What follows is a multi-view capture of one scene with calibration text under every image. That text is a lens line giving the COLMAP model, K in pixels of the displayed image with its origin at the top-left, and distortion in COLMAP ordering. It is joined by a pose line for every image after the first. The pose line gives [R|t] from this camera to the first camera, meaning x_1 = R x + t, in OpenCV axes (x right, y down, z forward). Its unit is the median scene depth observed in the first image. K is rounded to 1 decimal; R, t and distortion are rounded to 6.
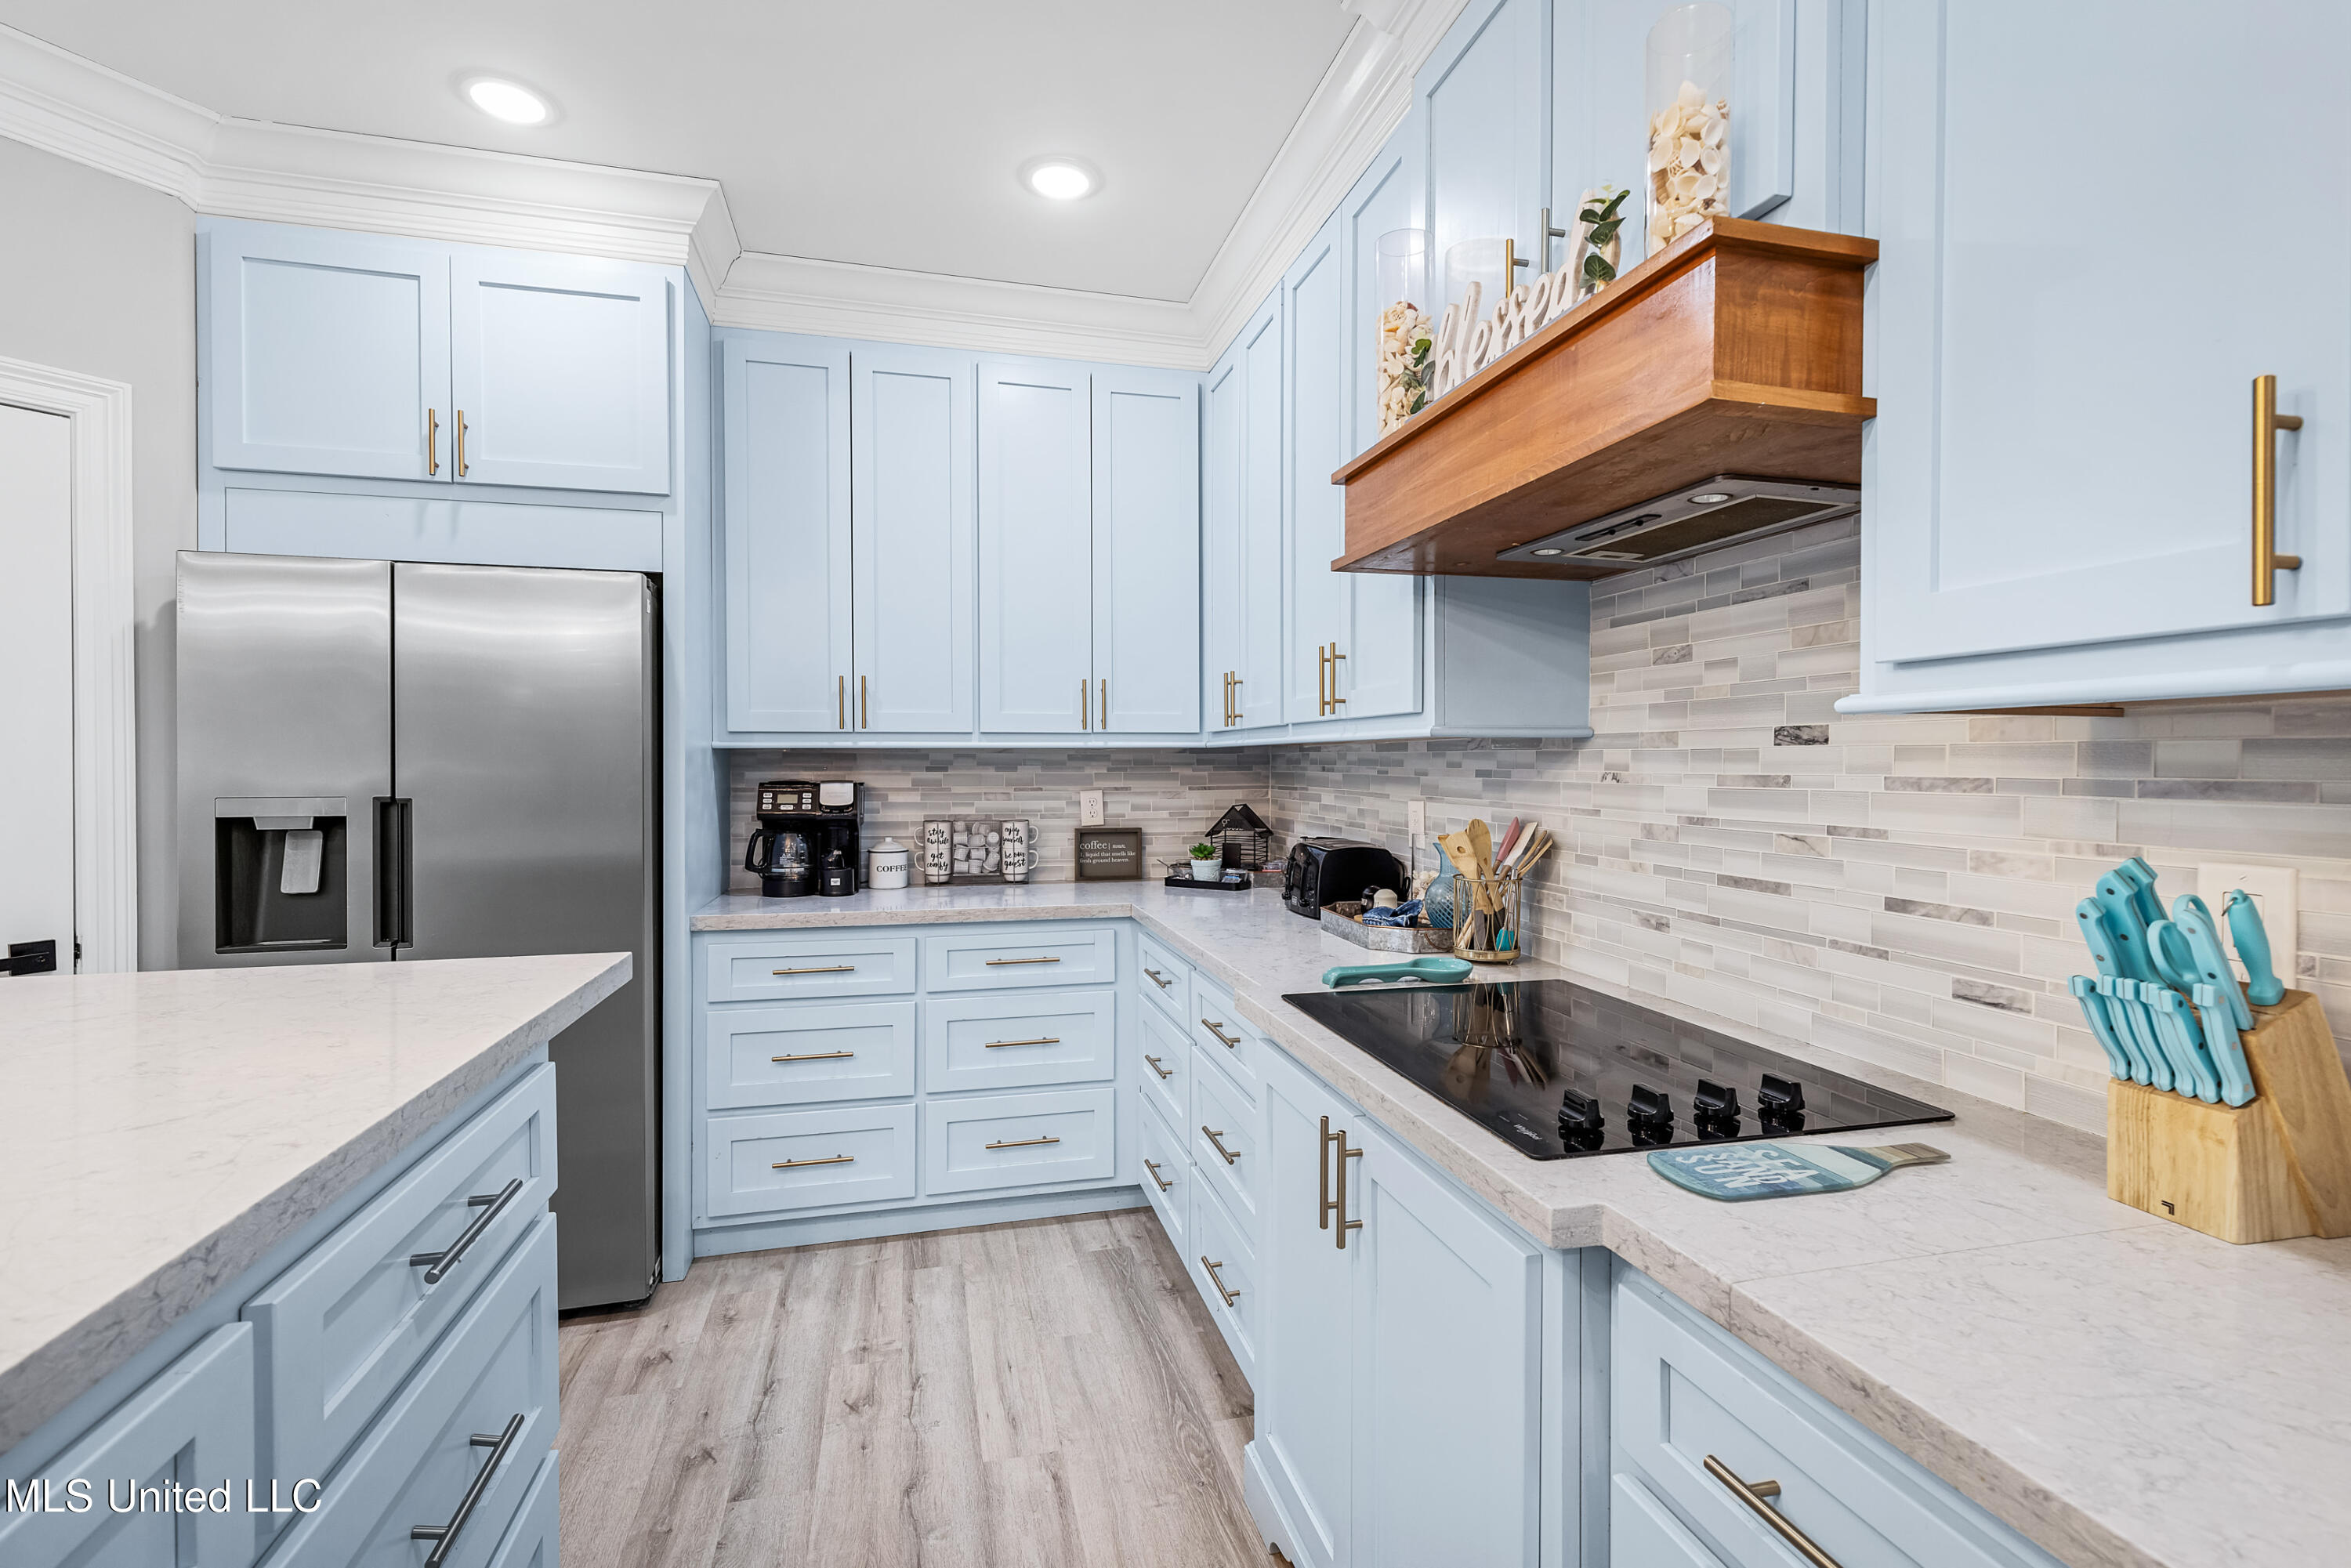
lens RADIAL K [[1071.4, 0, 1180.5], [0, 1071.4, 774.3], [0, 0, 1]] dist [0.003336, -0.000158]
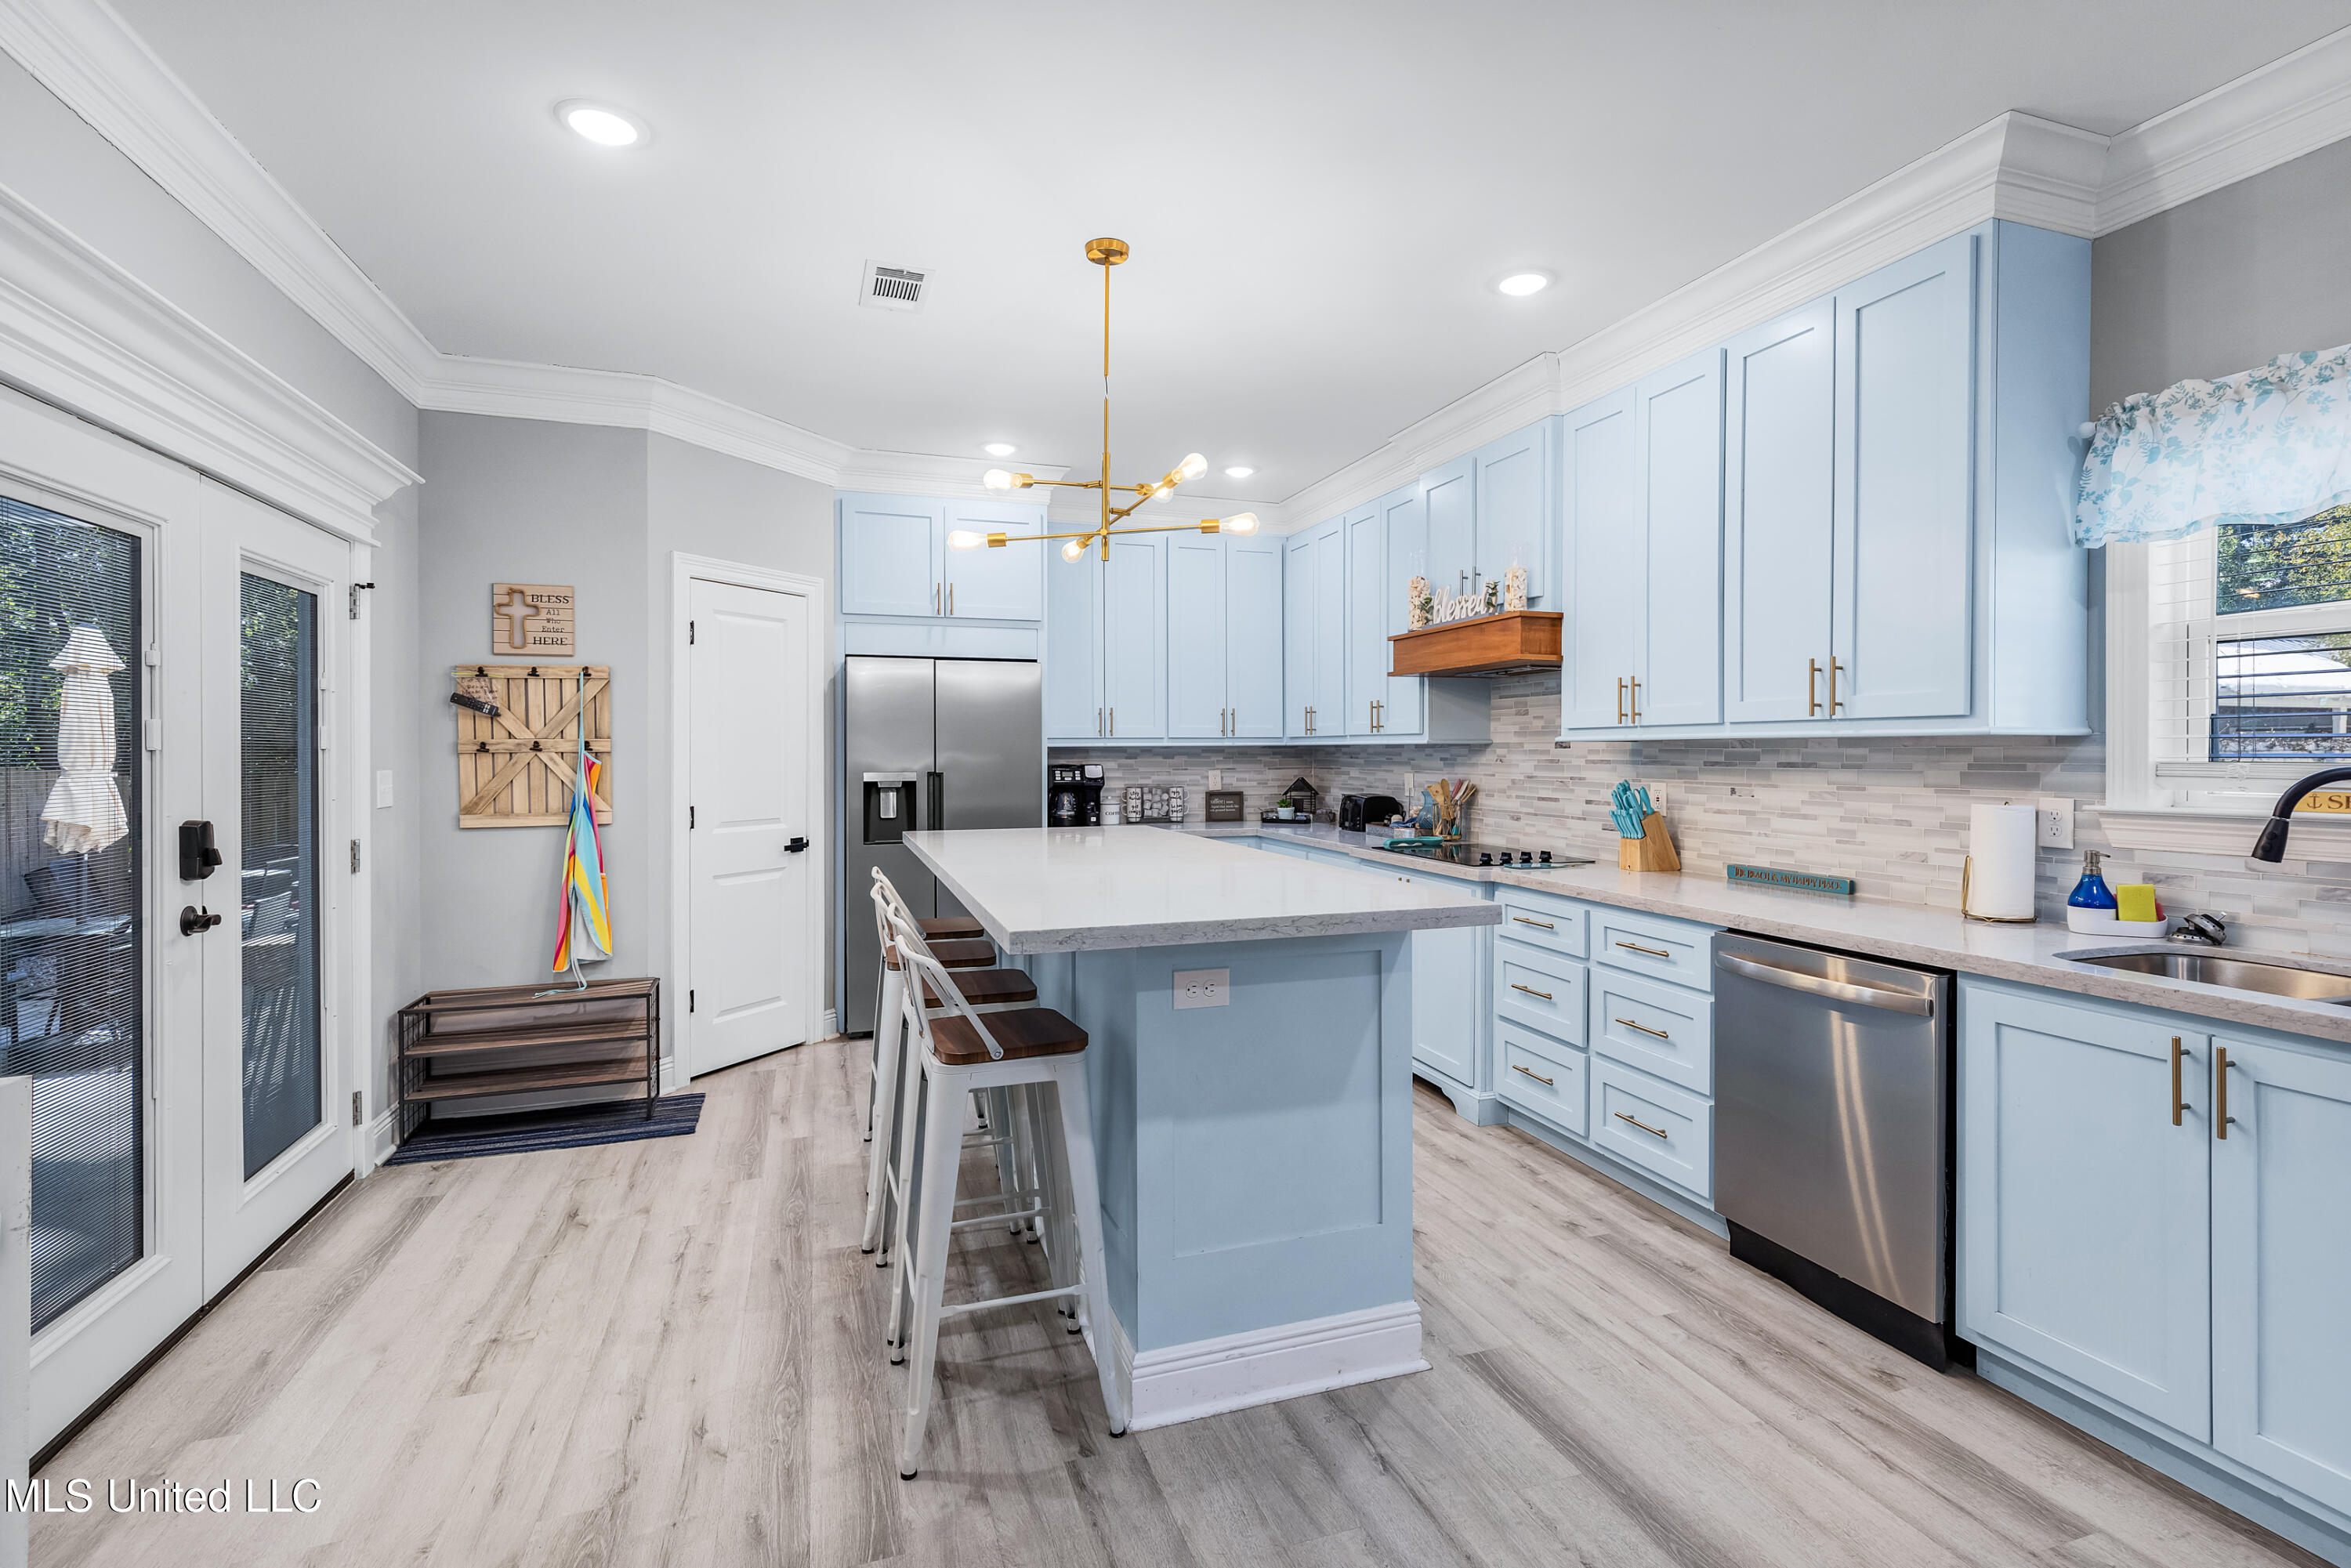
lens RADIAL K [[1071.4, 0, 1176.9], [0, 1071.4, 763.7], [0, 0, 1]] dist [0.003336, -0.000158]
pose [[0.997593, -0.002699, 0.069282, -0.402125], [0.002608, 0.999996, 0.001402, 0.003830], [-0.069286, -0.001218, 0.997596, -1.113107]]
